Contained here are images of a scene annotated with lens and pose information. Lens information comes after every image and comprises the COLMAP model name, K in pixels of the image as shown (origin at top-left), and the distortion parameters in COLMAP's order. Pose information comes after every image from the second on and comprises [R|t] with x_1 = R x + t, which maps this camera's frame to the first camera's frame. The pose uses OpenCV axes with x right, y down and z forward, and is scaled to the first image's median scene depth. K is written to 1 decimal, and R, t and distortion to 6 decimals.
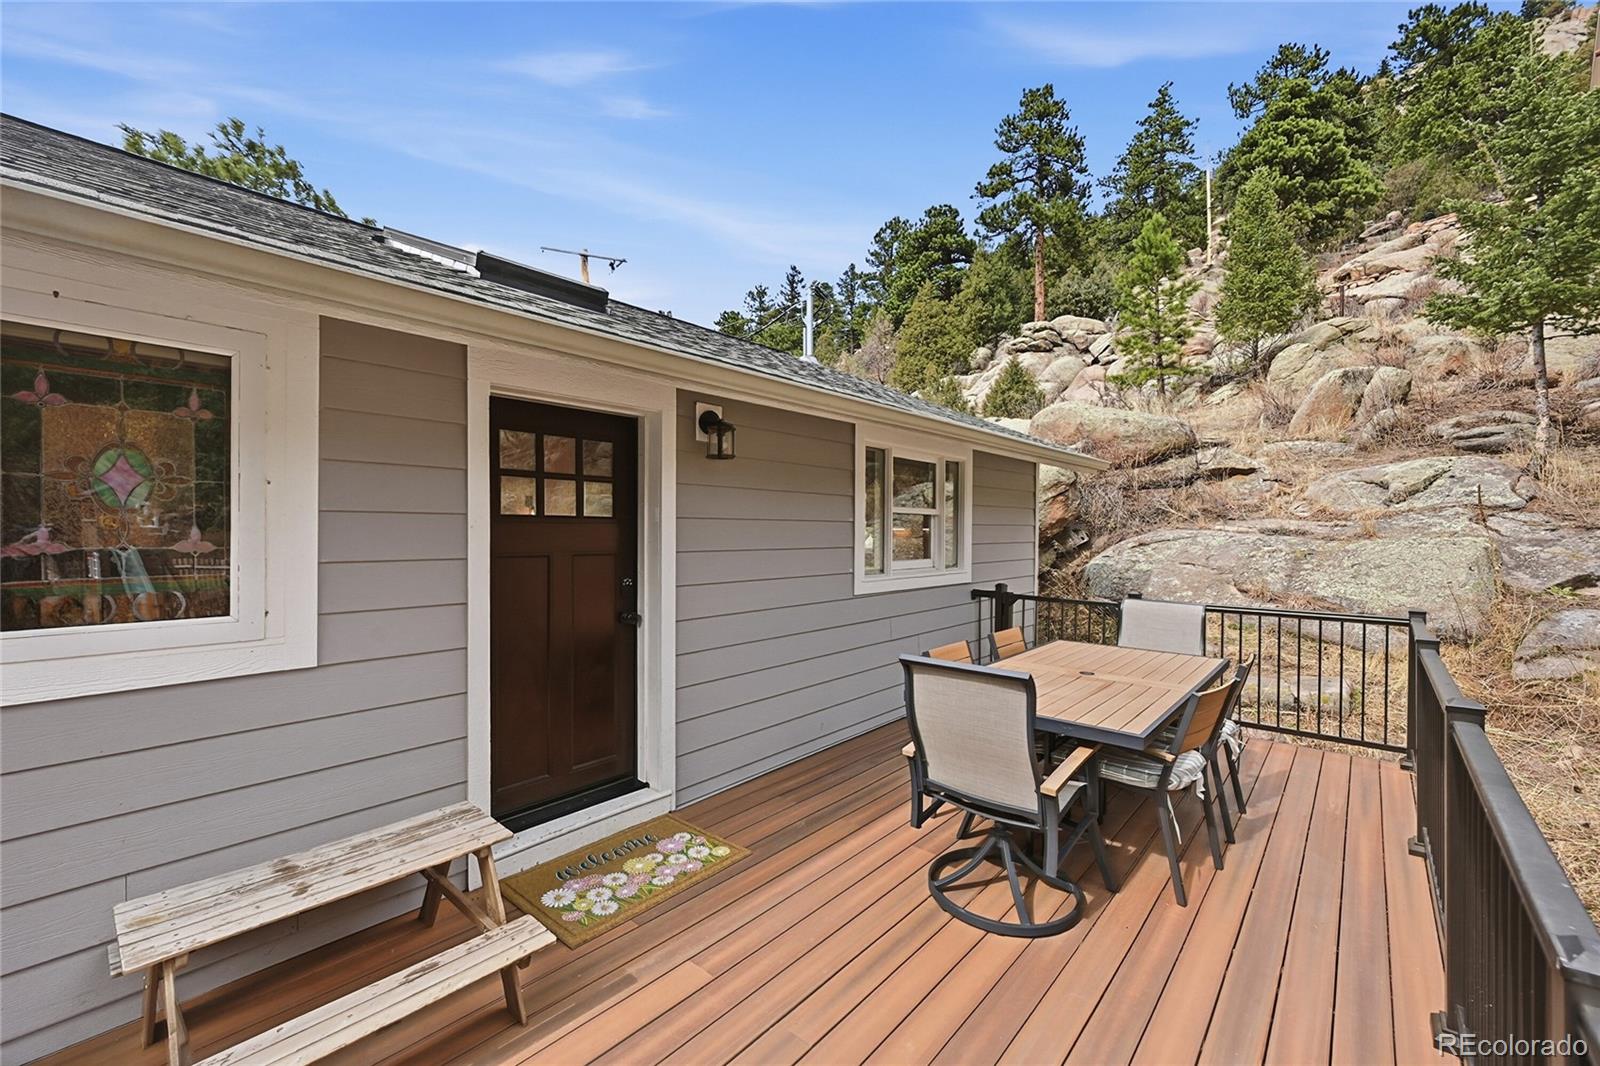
lens RADIAL K [[655.9, 0, 801.5], [0, 655.9, 537.1], [0, 0, 1]] dist [0.000835, 0.000229]
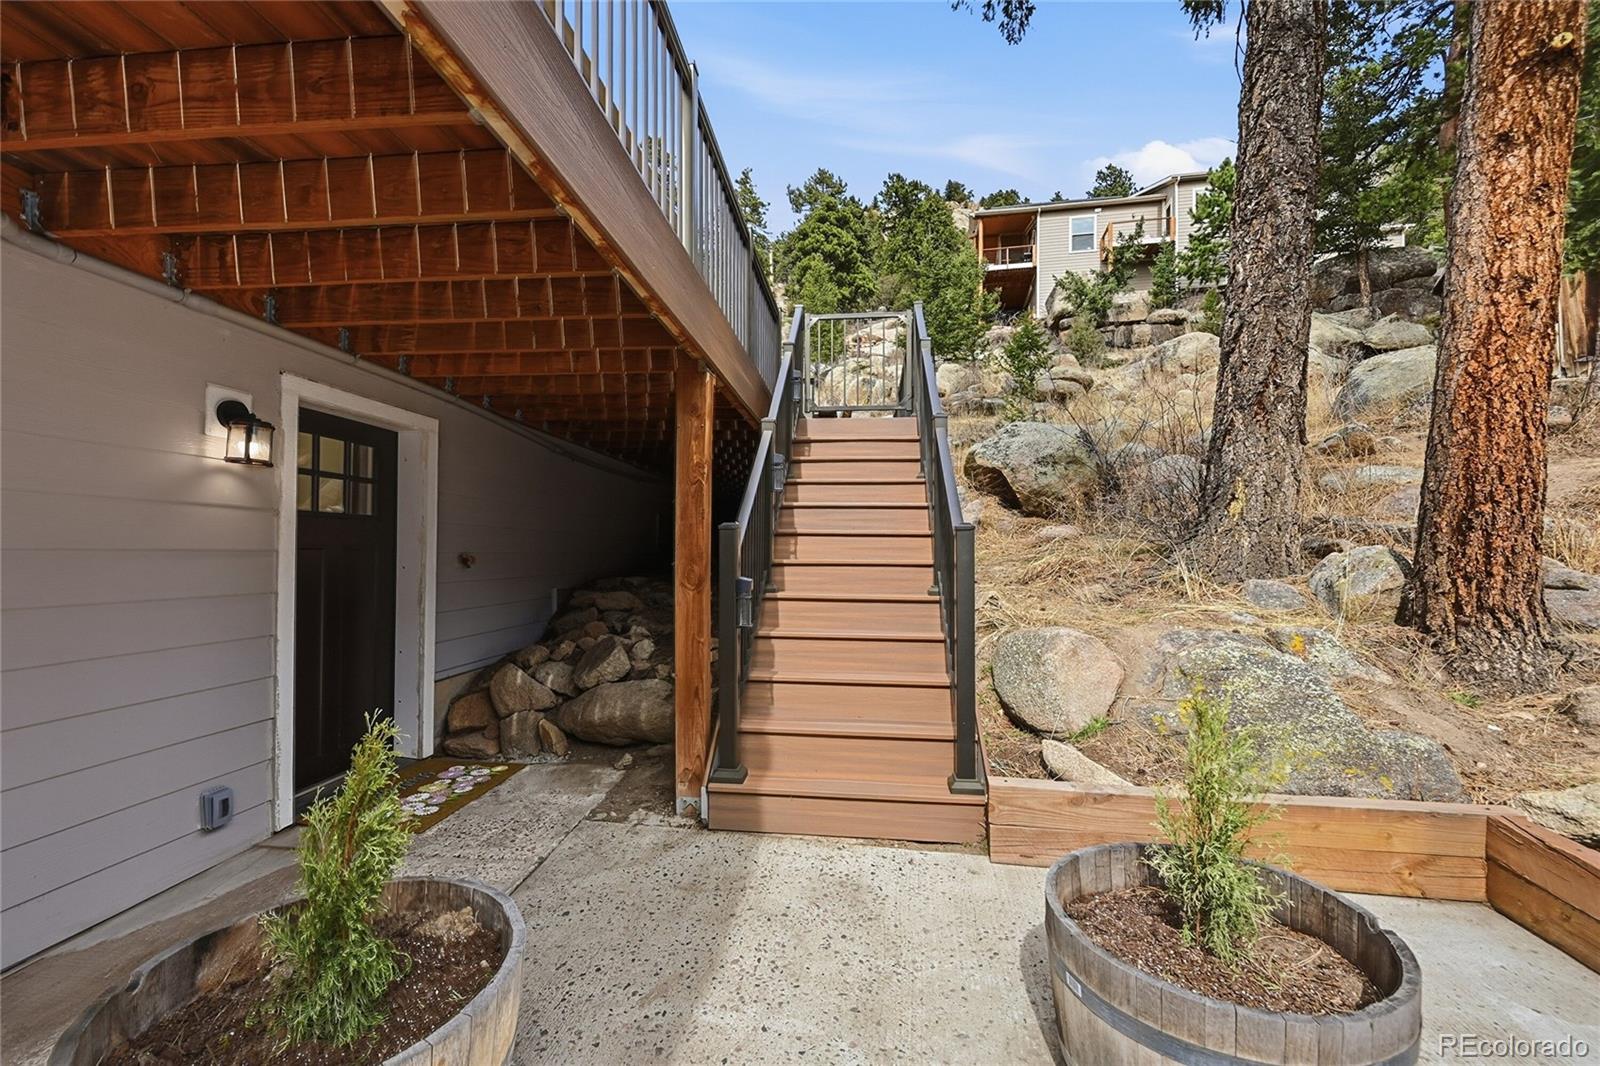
lens RADIAL K [[655.9, 0, 801.5], [0, 655.9, 537.1], [0, 0, 1]] dist [0.000835, 0.000229]
pose [[0.820164, 0.008412, 0.572067, -0.102315], [0.005259, 0.999739, -0.022240, 0.066899], [-0.572105, 0.021248, 0.819905, -0.111683]]
